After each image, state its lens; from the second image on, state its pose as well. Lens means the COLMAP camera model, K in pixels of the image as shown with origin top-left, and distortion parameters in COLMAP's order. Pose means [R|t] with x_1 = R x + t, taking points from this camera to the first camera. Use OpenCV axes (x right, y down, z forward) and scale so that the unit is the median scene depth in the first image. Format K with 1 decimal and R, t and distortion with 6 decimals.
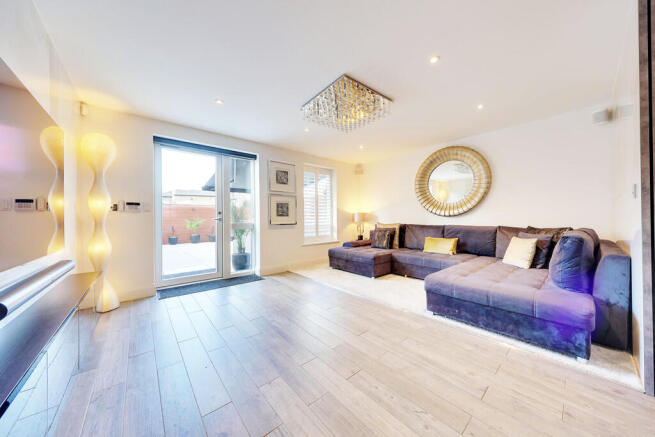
lens RADIAL K [[221.5, 0, 327.5], [0, 221.5, 218.5], [0, 0, 1]] dist [0.001206, 0.000016]
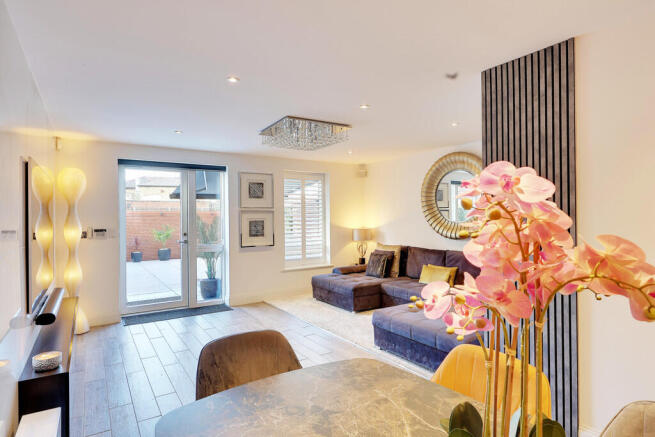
lens RADIAL K [[364.4, 0, 327.5], [0, 364.4, 218.5], [0, 0, 1]] dist [-0.000914, 0.000414]
pose [[0.992081, 0.000005, -0.125598, 0.248638], [0.000739, 0.999982, 0.005877, -0.089859], [0.125596, -0.005924, 0.992064, -0.356597]]
